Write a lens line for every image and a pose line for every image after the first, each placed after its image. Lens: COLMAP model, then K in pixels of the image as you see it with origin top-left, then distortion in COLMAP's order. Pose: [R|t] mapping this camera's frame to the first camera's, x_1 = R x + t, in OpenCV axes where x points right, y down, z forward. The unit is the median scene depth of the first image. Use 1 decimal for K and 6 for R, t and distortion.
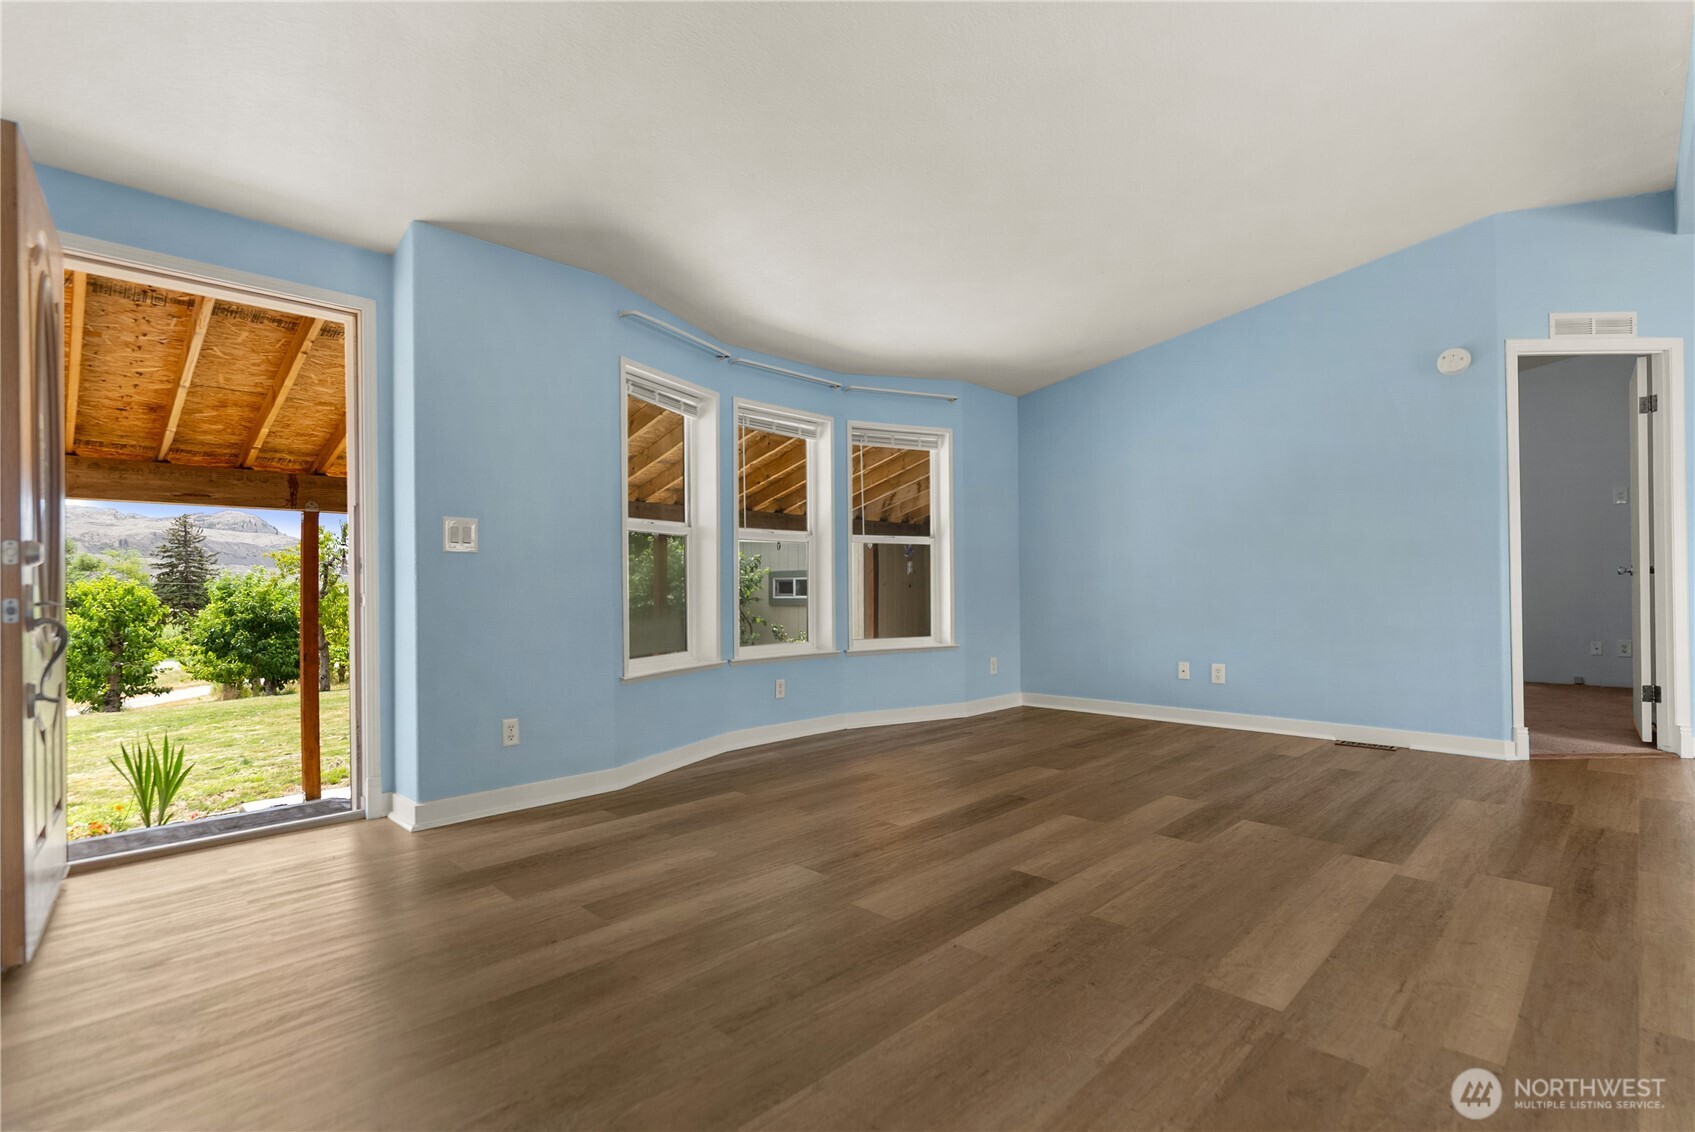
lens RADIAL K [[793.1, 0, 847.0], [0, 793.1, 585.2], [0, 0, 1]] dist [0.000414, -0.000102]
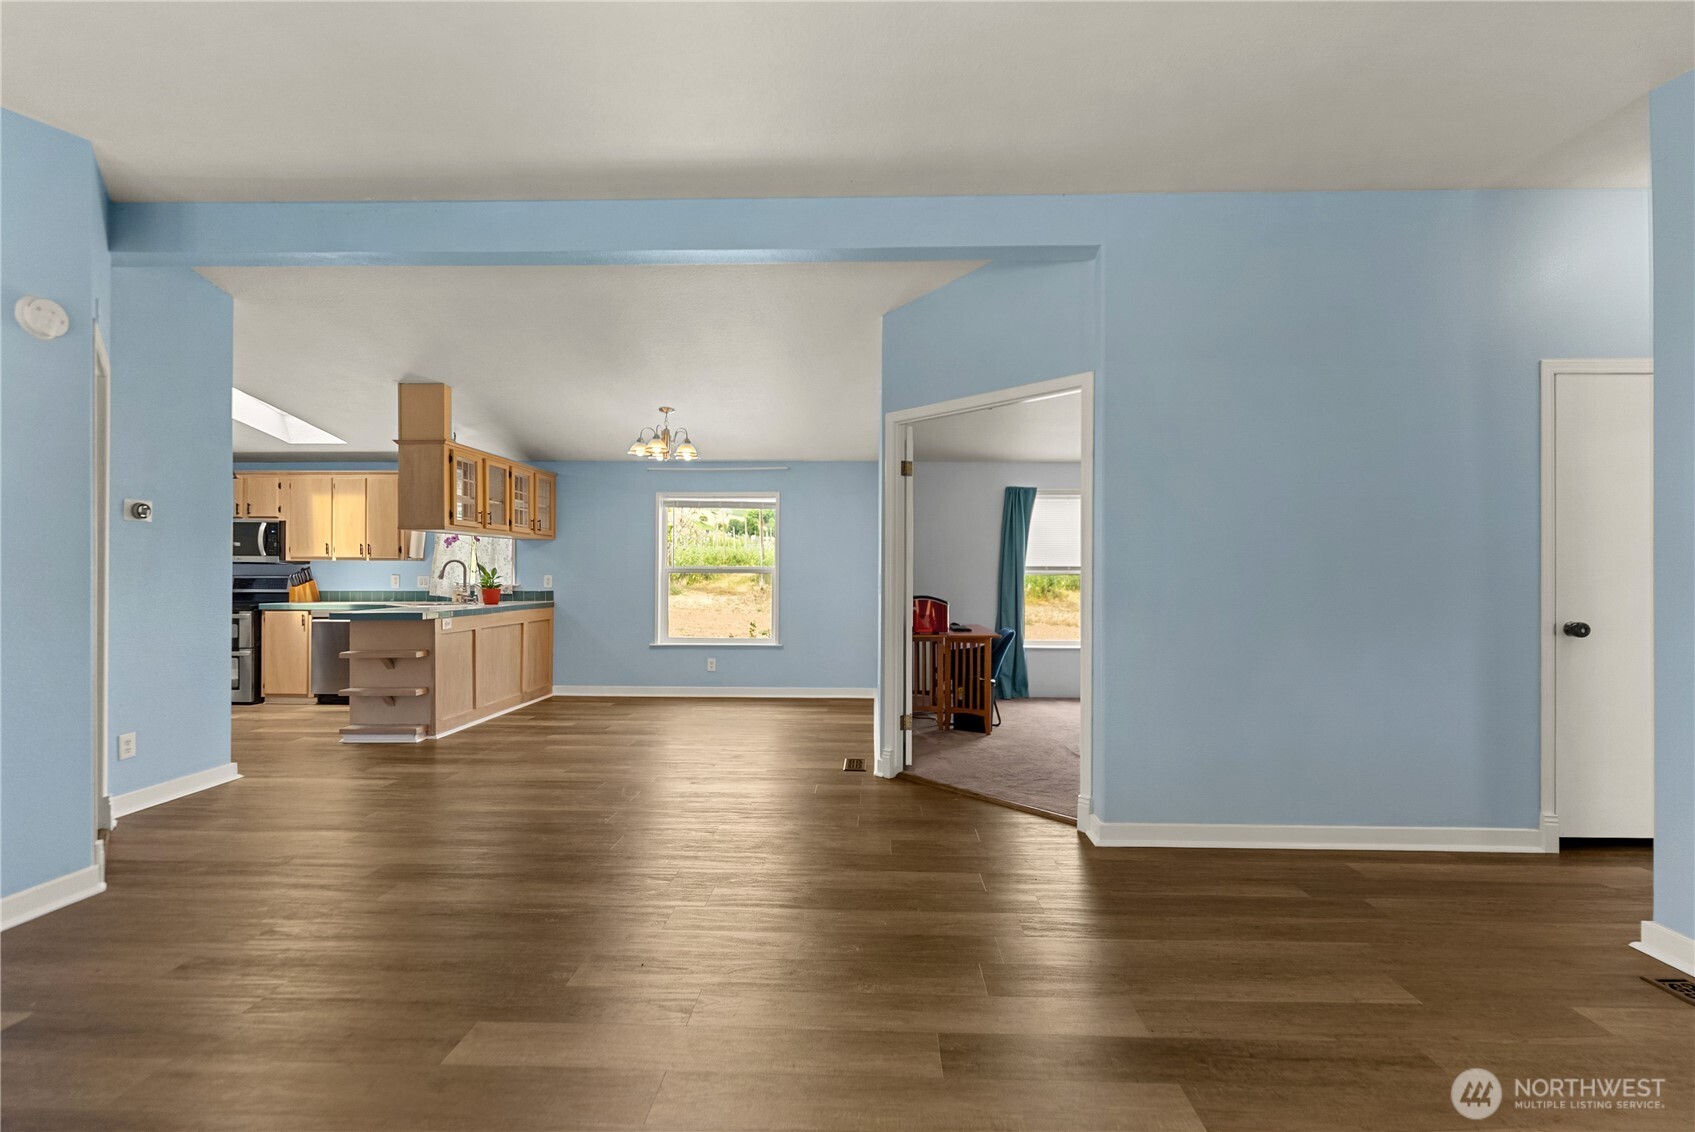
lens RADIAL K [[760.7, 0, 854.1], [0, 760.7, 572.1], [0, 0, 1]] dist [0.000050, -0.000101]
pose [[-0.683422, 0.011176, 0.729938, -0.171394], [0.000838, 0.999894, -0.014525, -0.067131], [-0.730023, -0.009315, -0.683359, 1.020705]]
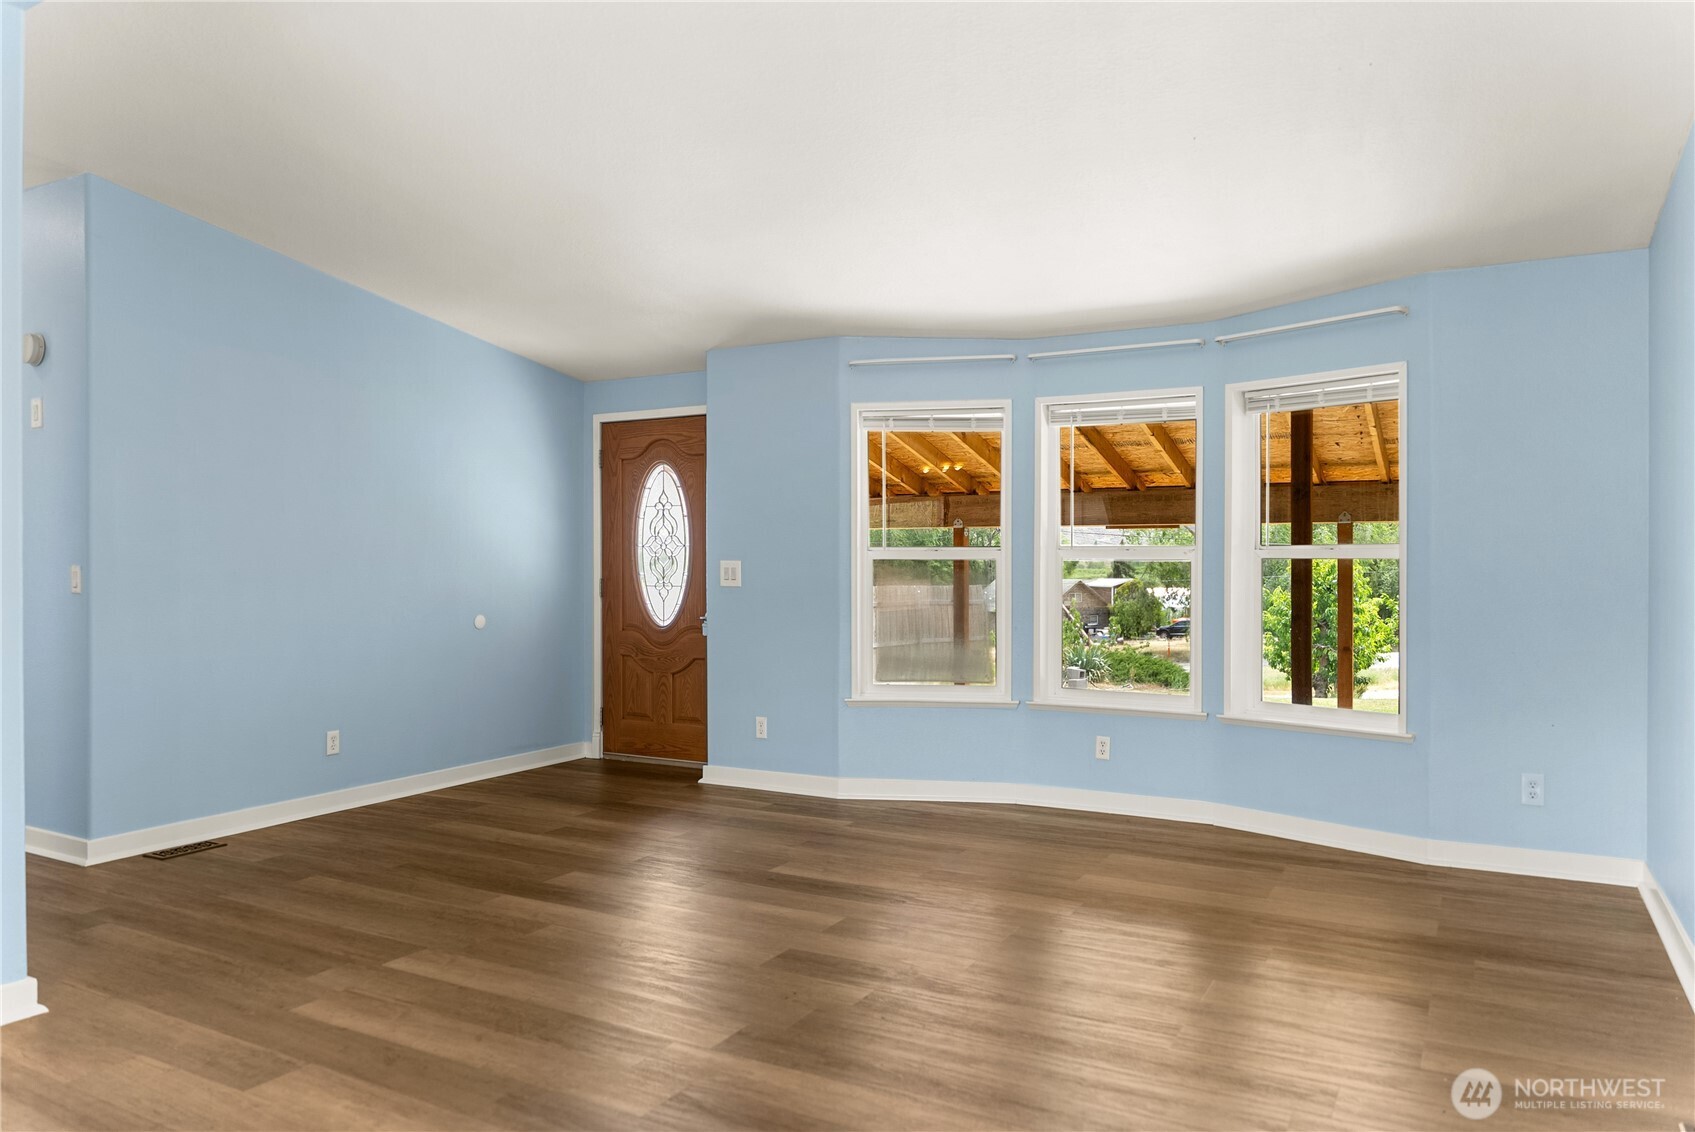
lens RADIAL K [[1140.3, 0, 847.5], [0, 1140.3, 566.0], [0, 0, 1]] dist [-0.004771, -0.000858]
pose [[0.273780, 0.015668, -0.961665, 1.182447], [0.002429, 0.999853, 0.016982, -0.090054], [0.961789, -0.006986, 0.273702, 0.543600]]
